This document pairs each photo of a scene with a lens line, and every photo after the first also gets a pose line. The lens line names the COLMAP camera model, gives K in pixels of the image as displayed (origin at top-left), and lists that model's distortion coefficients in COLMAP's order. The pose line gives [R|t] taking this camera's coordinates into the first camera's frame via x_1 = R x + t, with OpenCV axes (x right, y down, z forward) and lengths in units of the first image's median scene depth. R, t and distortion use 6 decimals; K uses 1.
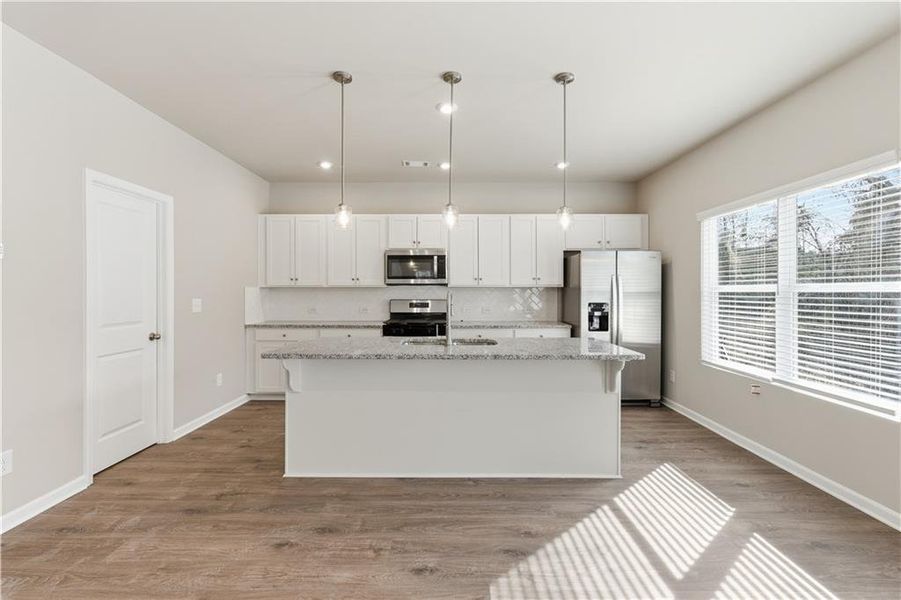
lens RADIAL K [[378.4, 0, 463.3], [0, 378.4, 292.8], [0, 0, 1]] dist [0.000455, 0.001278]
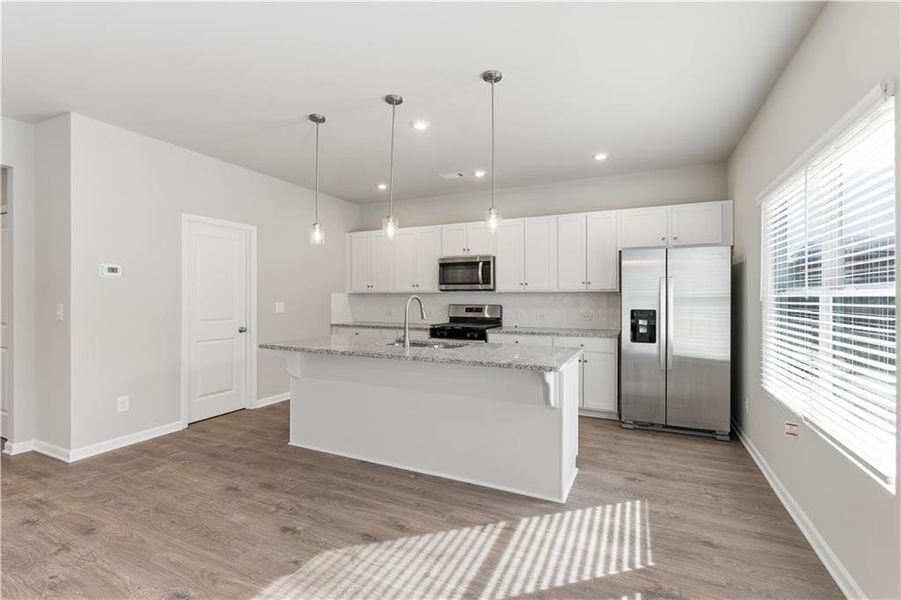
lens RADIAL K [[378.4, 0, 456.7], [0, 378.4, 296.2], [0, 0, 1]] dist [0.000455, 0.001278]
pose [[0.917112, -0.001157, -0.398628, 0.451285], [-0.001295, 0.999982, -0.005882, 0.002180], [0.398627, 0.005910, 0.917094, 0.058895]]
